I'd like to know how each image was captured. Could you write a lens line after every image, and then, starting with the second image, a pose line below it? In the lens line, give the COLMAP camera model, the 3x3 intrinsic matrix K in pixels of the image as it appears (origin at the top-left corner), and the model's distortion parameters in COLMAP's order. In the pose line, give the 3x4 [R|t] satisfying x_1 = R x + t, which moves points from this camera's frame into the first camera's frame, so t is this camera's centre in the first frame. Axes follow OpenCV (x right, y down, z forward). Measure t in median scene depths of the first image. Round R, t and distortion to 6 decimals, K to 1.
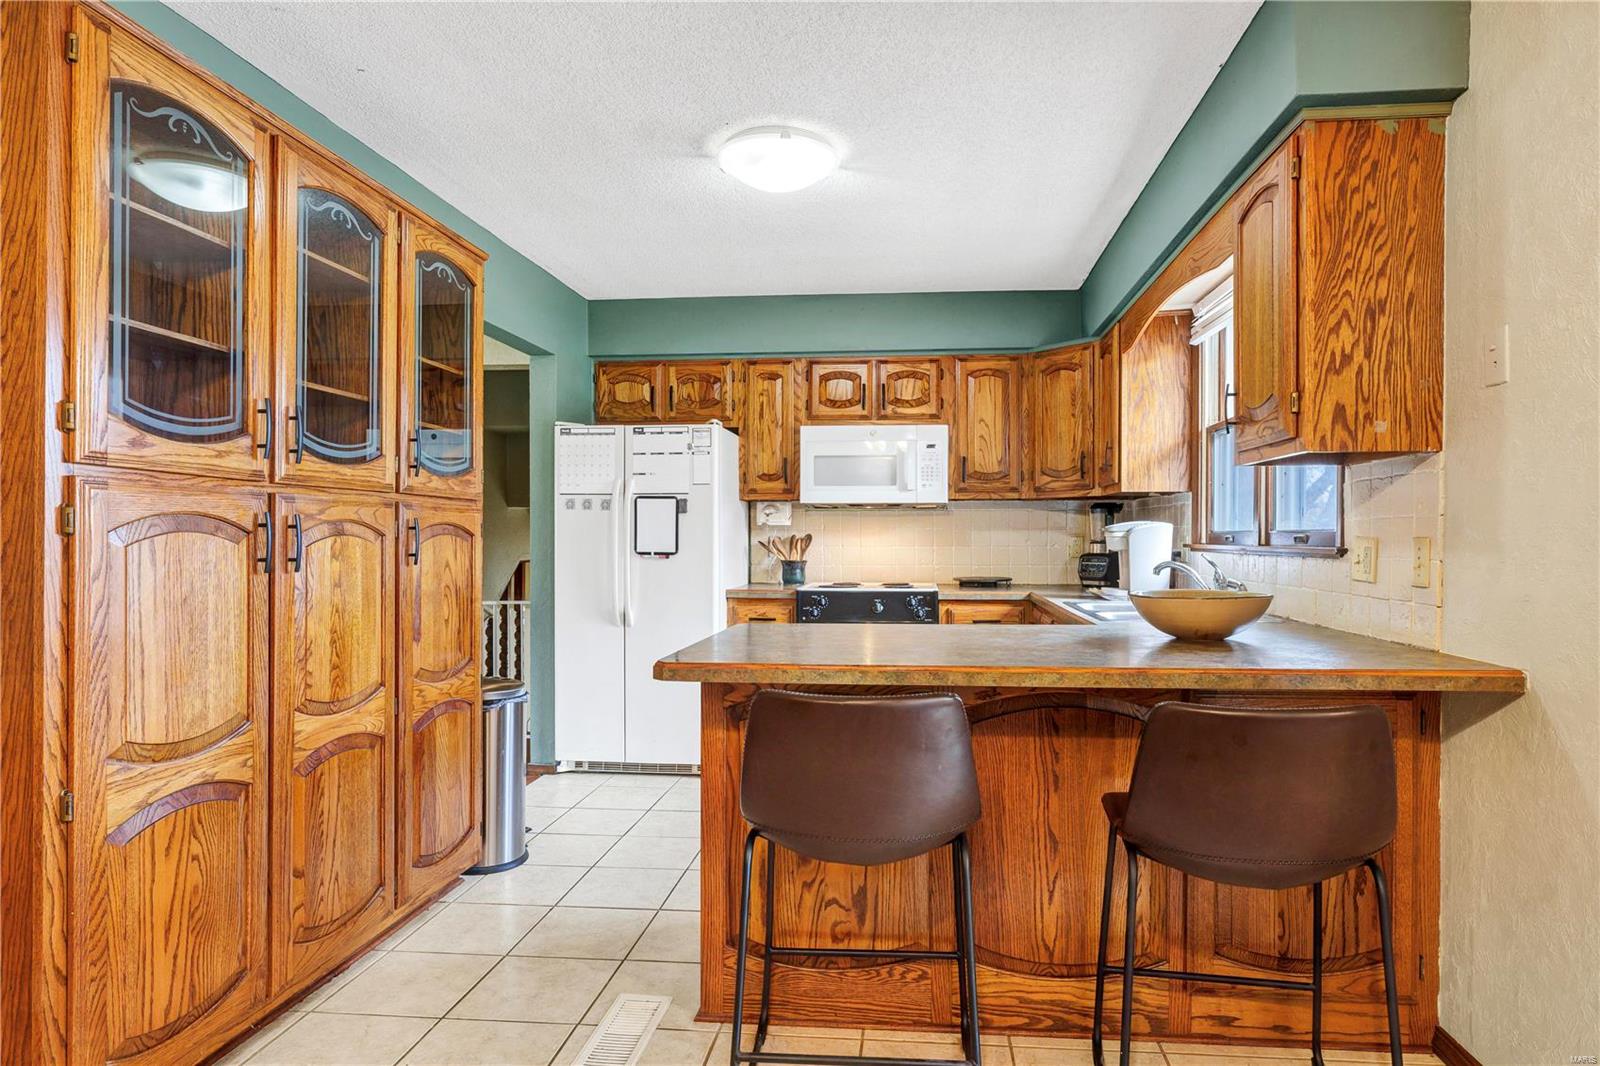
lens RADIAL K [[908.5, 0, 800.0], [0, 908.5, 533.0], [0, 0, 1]] dist [-0.000123, 0.000095]
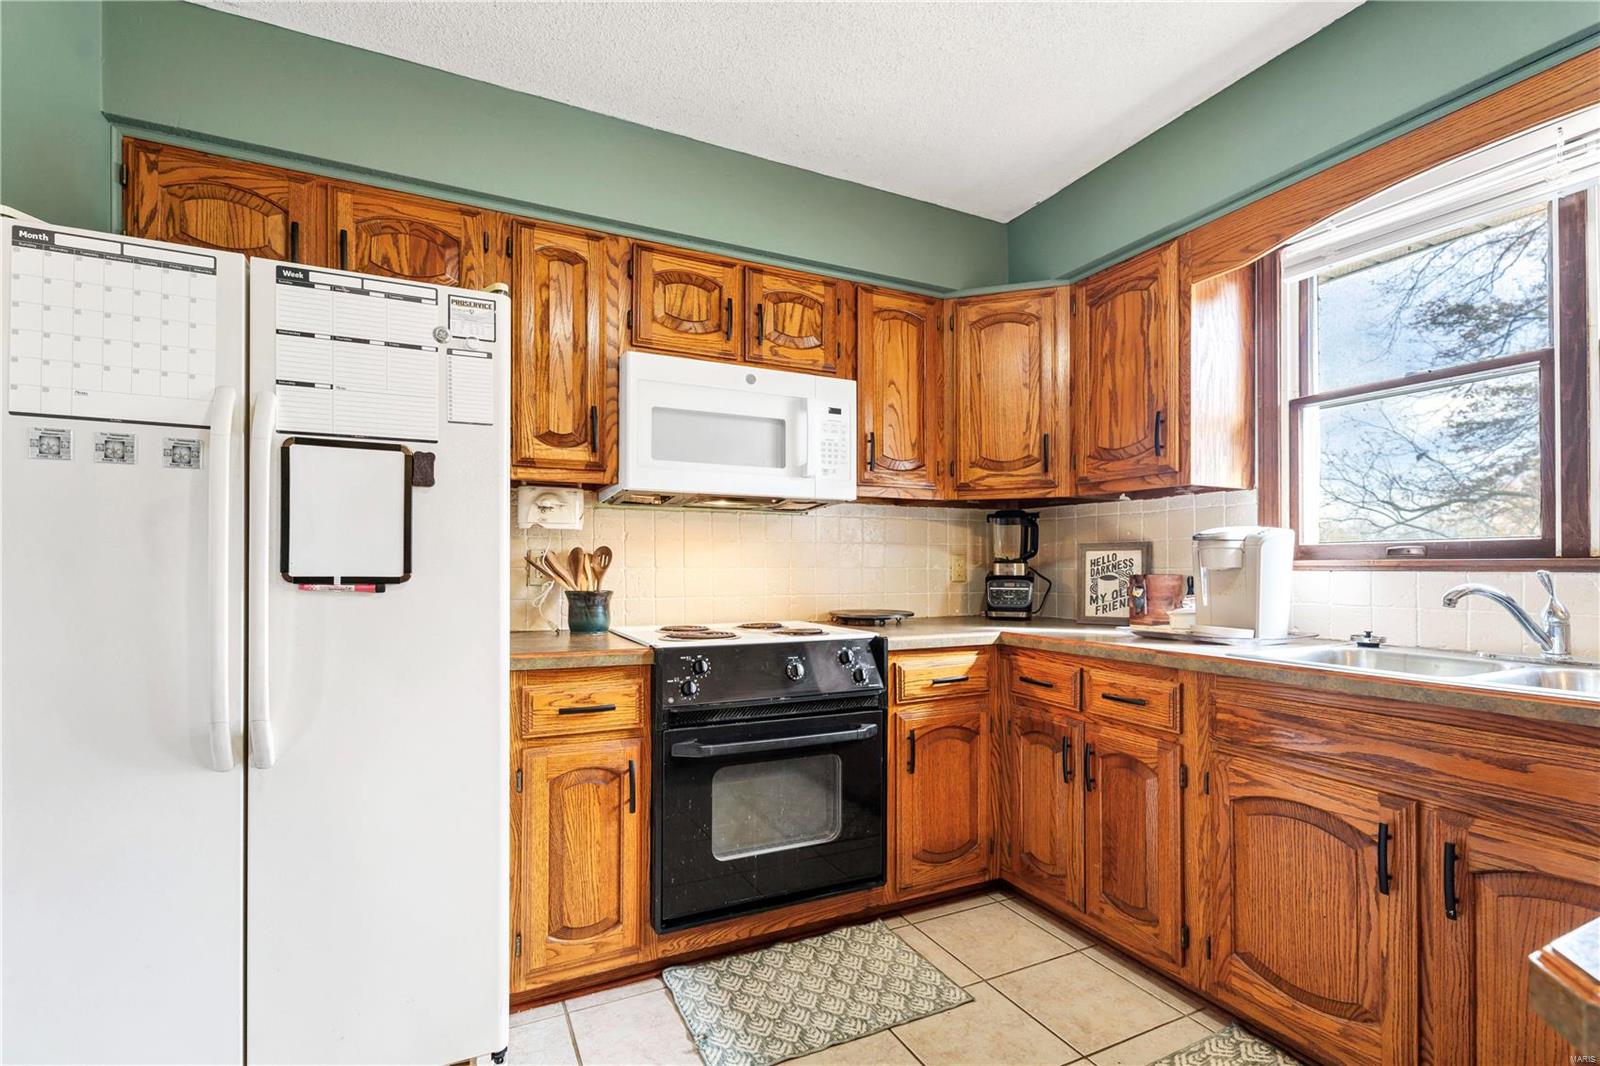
lens RADIAL K [[721.5, 0, 798.7], [0, 721.5, 563.2], [0, 0, 1]] dist [0.005001, 0.000465]
pose [[0.834728, 0.004094, 0.550647, -0.158314], [-0.003890, 0.999991, -0.001537, 0.013565], [-0.550648, -0.000859, 0.834737, 0.577593]]
